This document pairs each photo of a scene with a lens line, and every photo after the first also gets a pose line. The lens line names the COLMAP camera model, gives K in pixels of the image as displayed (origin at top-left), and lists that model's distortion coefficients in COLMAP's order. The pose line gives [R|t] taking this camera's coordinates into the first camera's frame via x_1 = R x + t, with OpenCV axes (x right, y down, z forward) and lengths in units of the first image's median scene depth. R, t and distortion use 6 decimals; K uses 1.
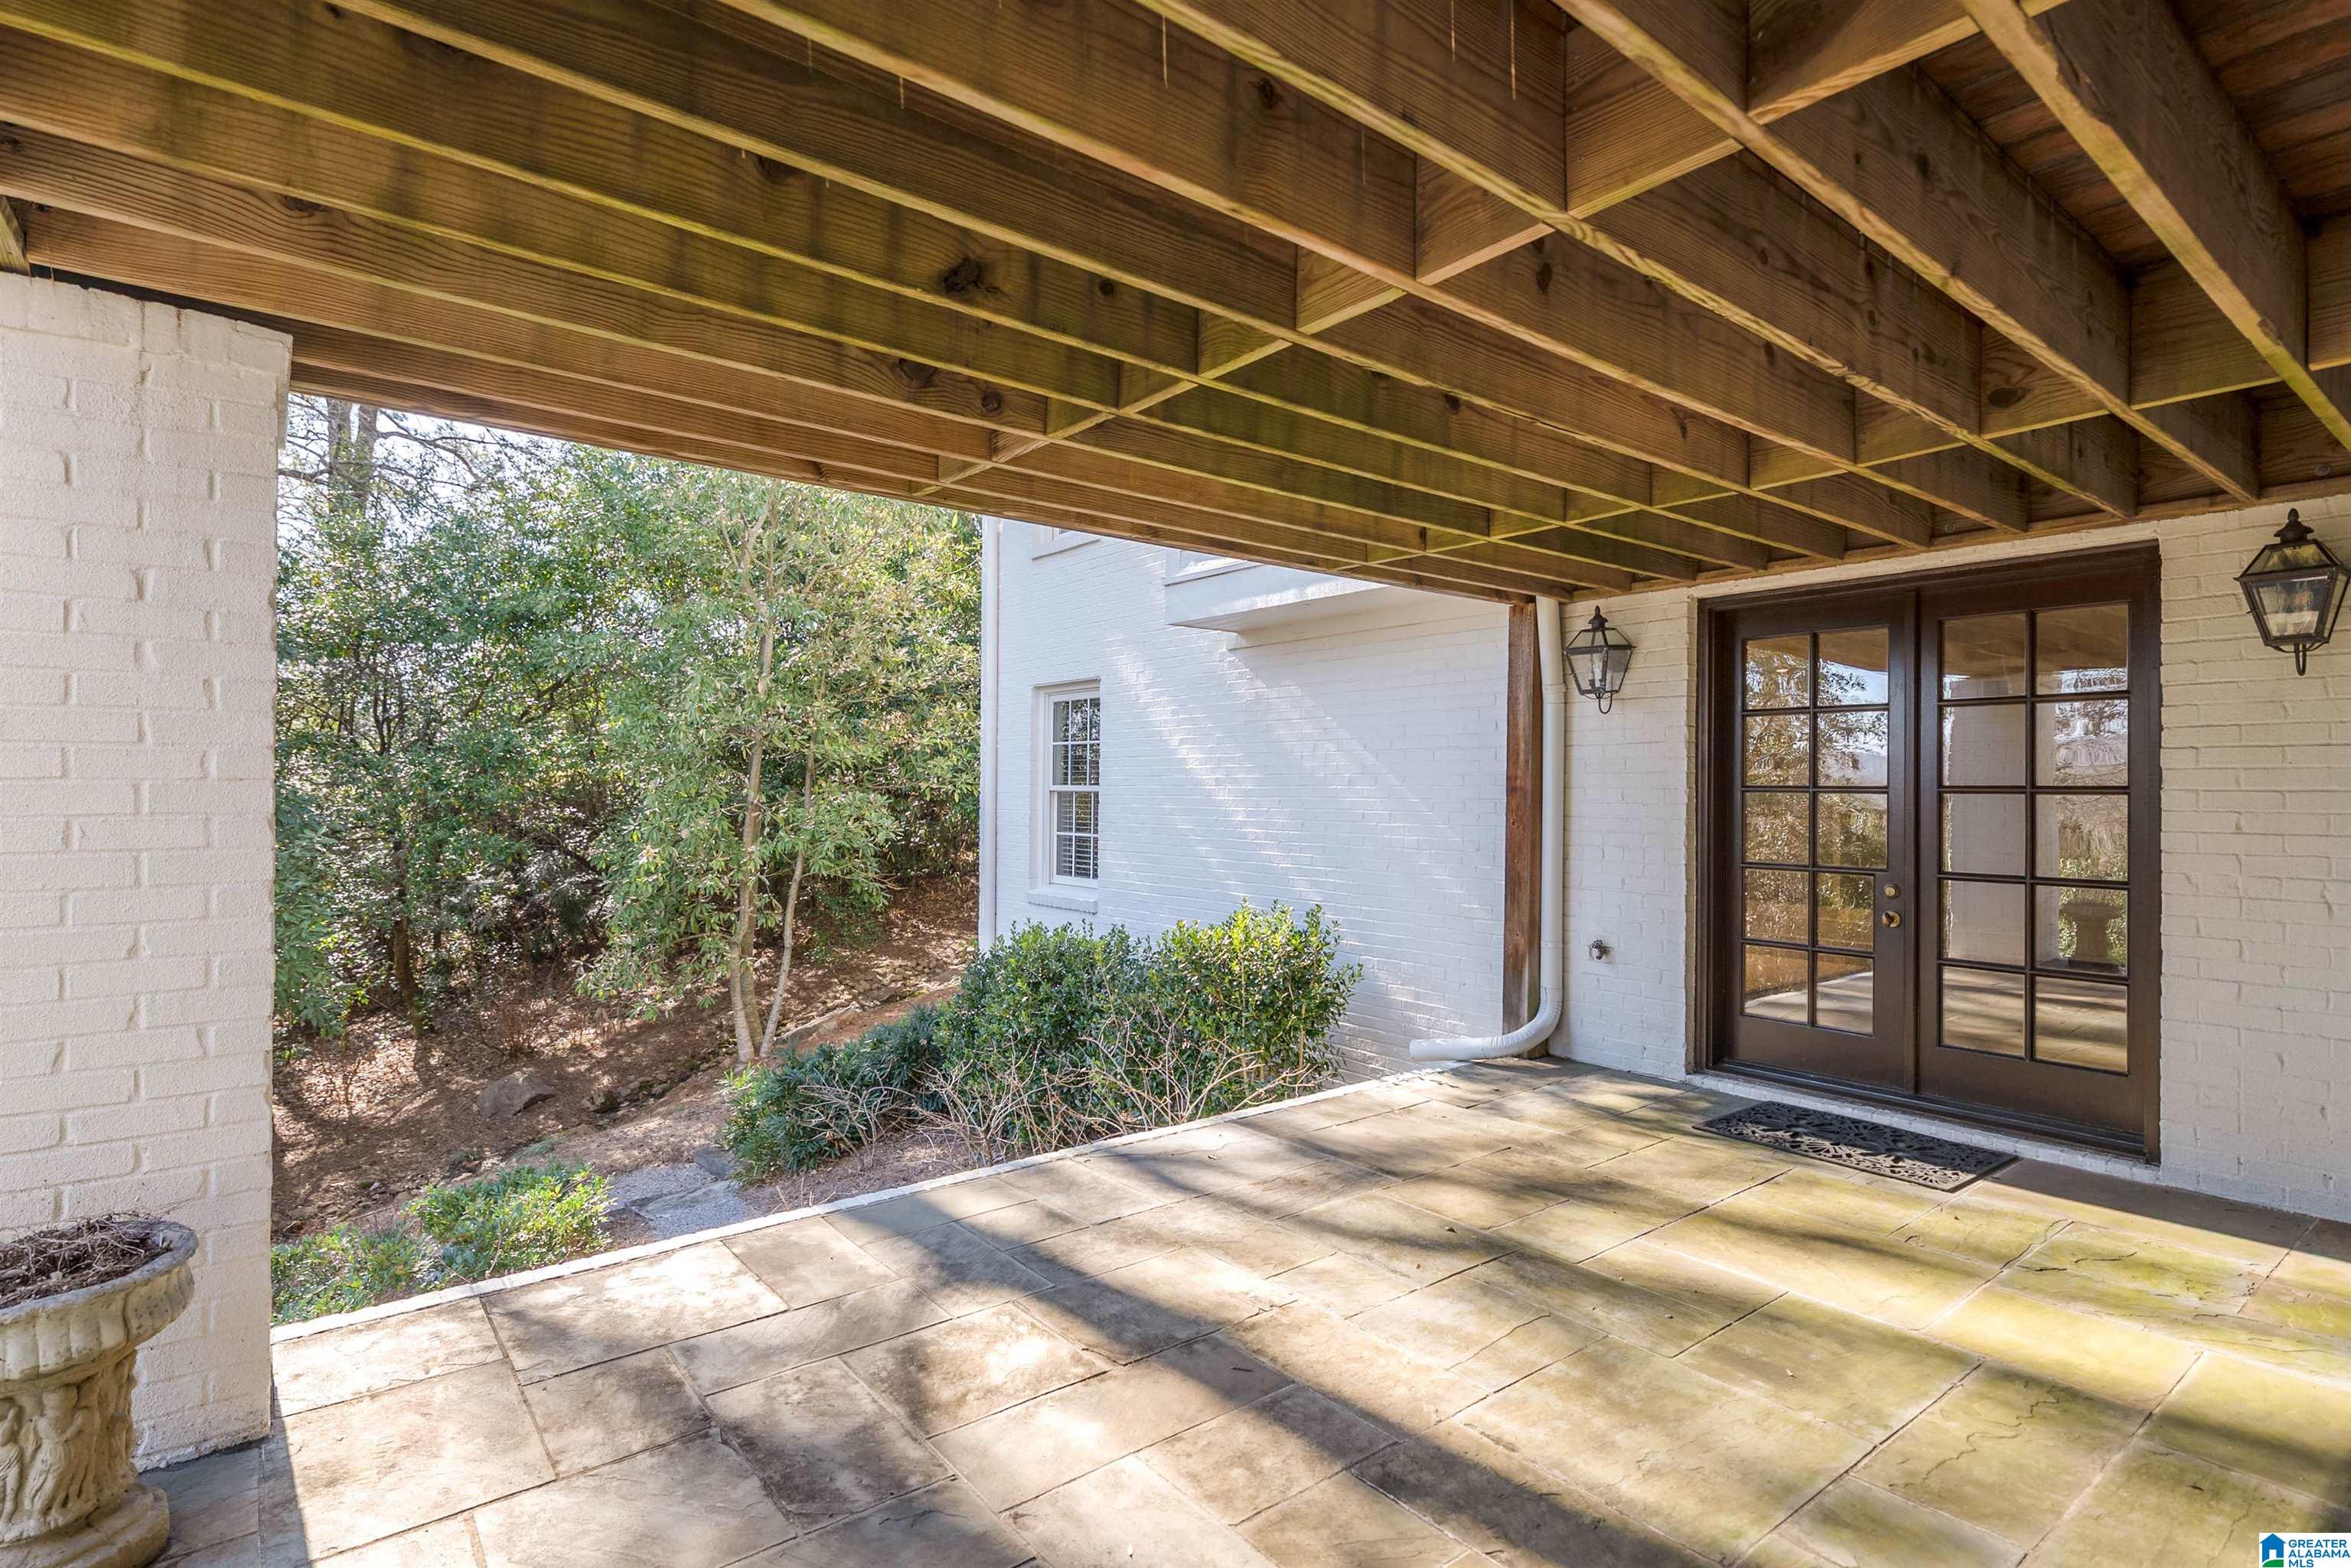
lens RADIAL K [[1161.2, 0, 1188.3], [0, 1161.2, 791.0], [0, 0, 1]] dist [0.003704, -0.001822]
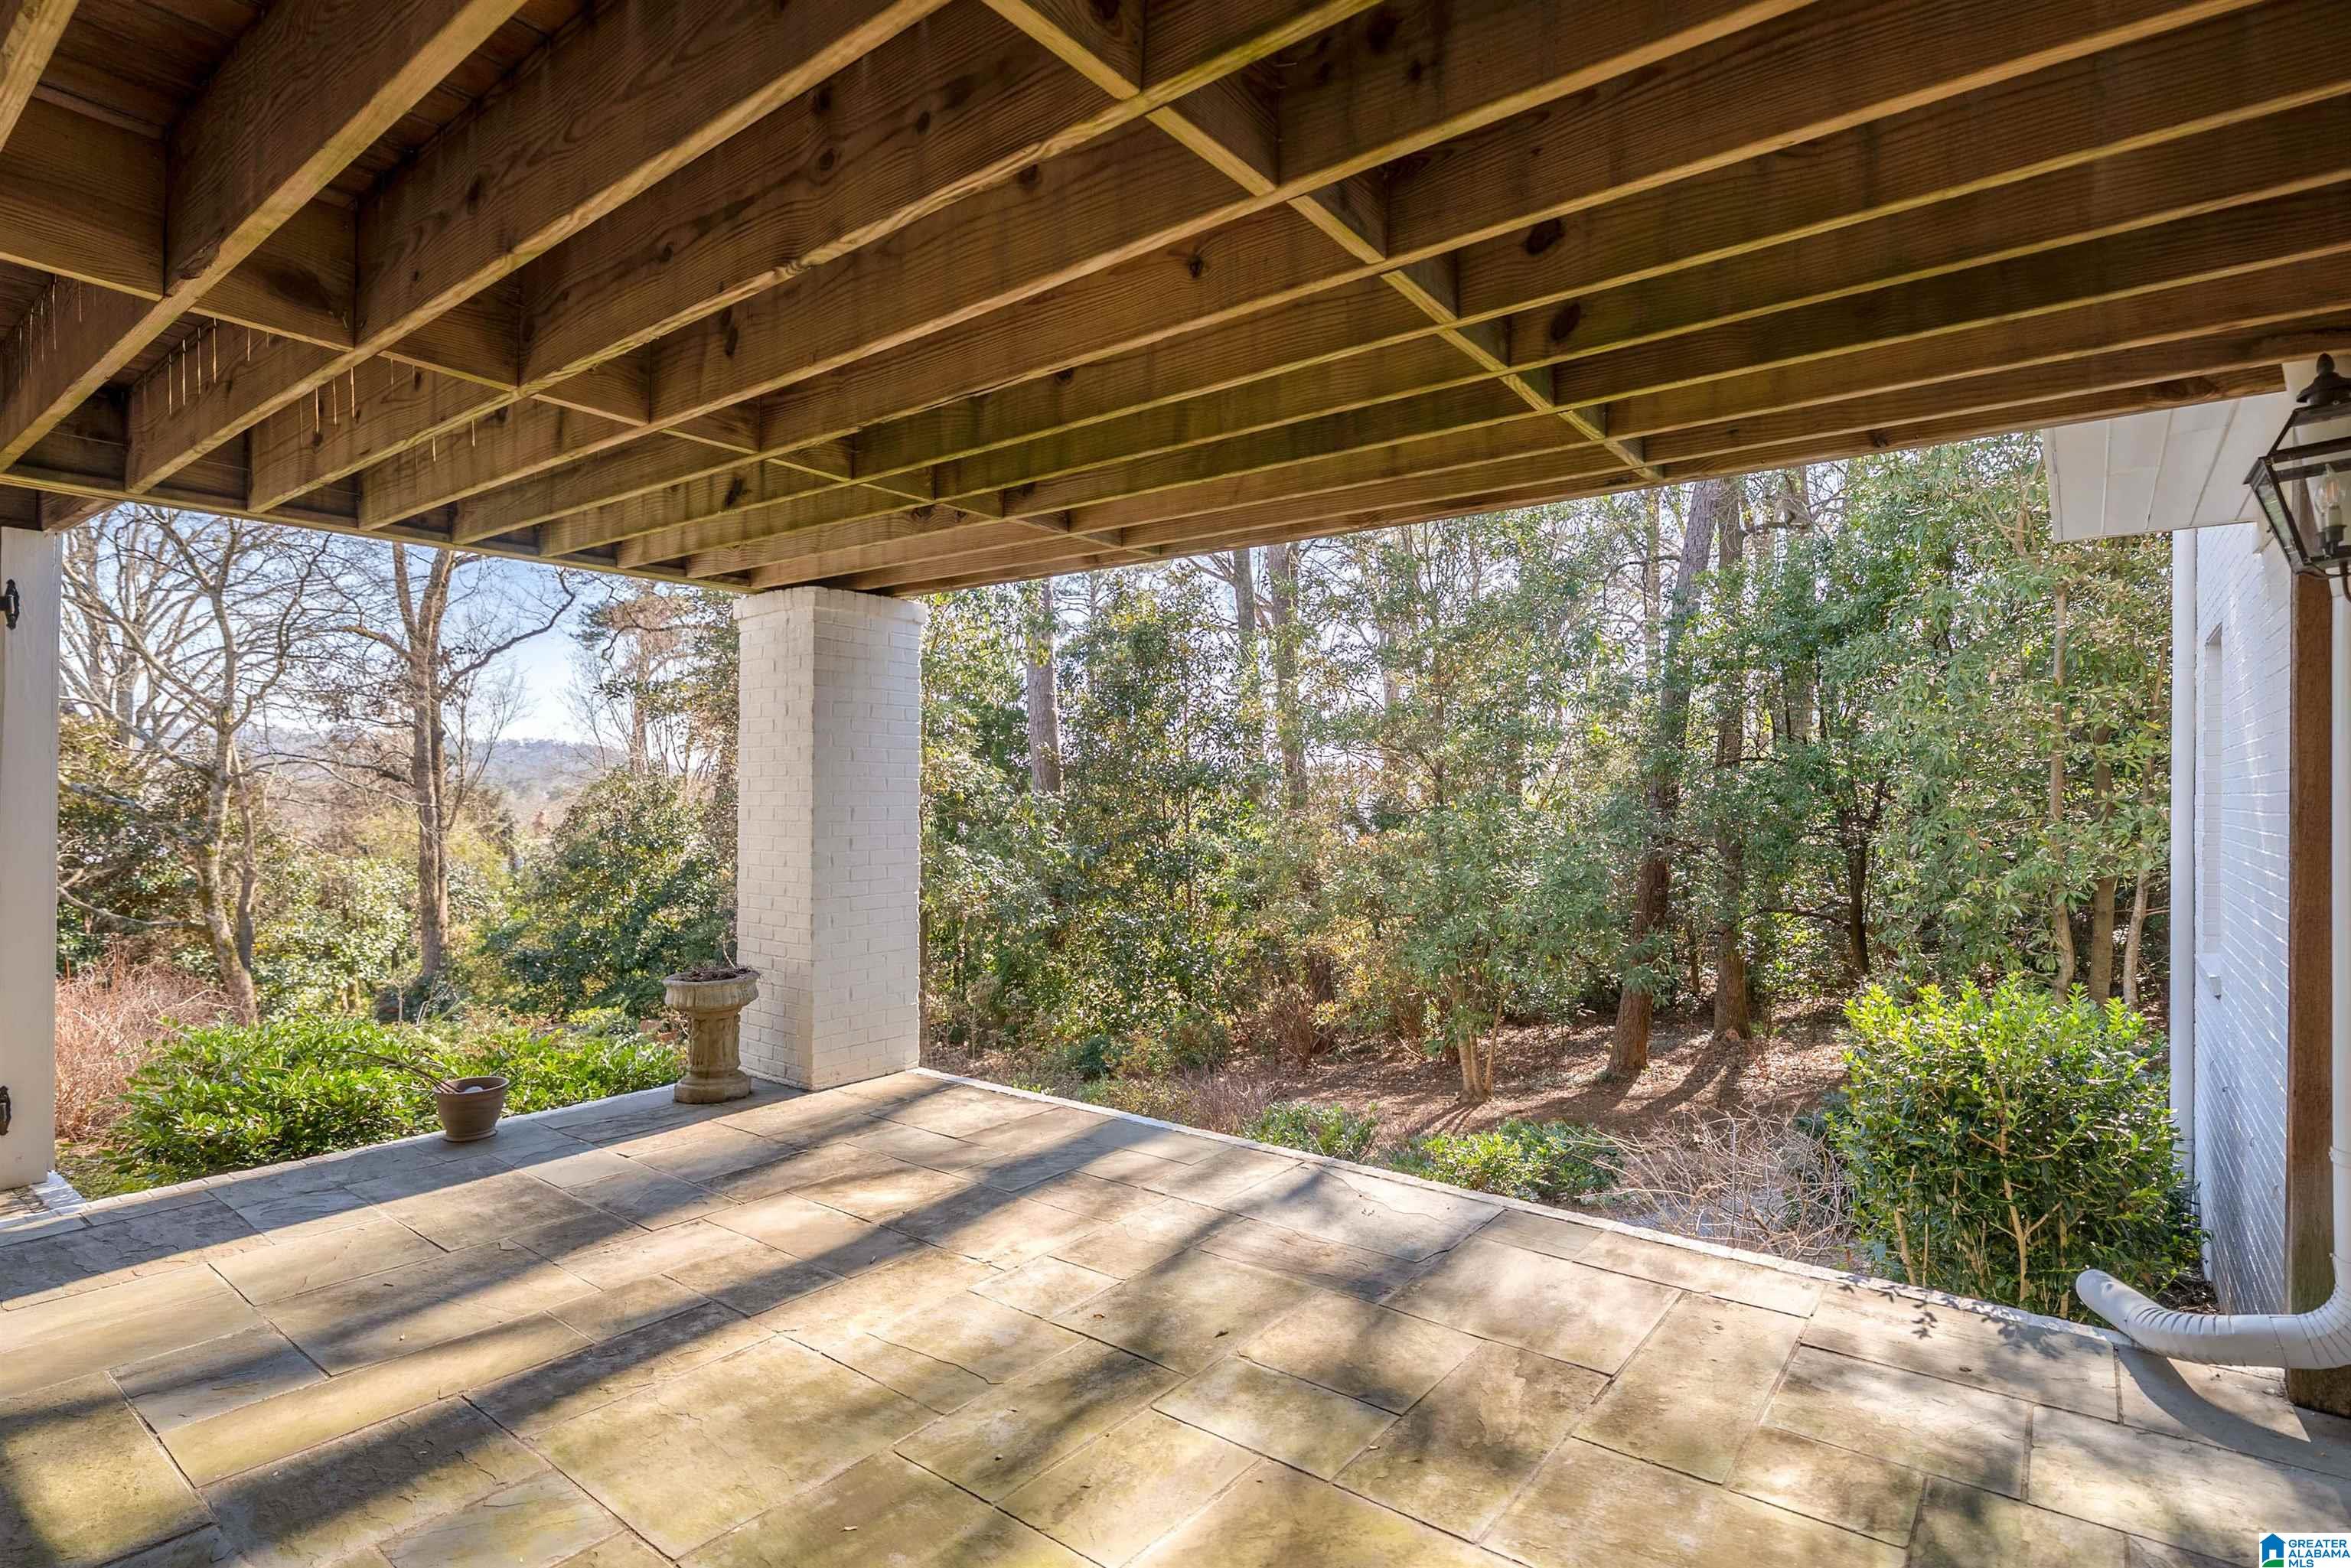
lens RADIAL K [[1161.2, 0, 1191.2], [0, 1161.2, 782.0], [0, 0, 1]] dist [0.003704, -0.001822]
pose [[0.226727, 0.000696, -0.973958, 1.063684], [0.008436, 0.999961, 0.002678, -0.020789], [0.973922, -0.008823, 0.226712, 0.844550]]
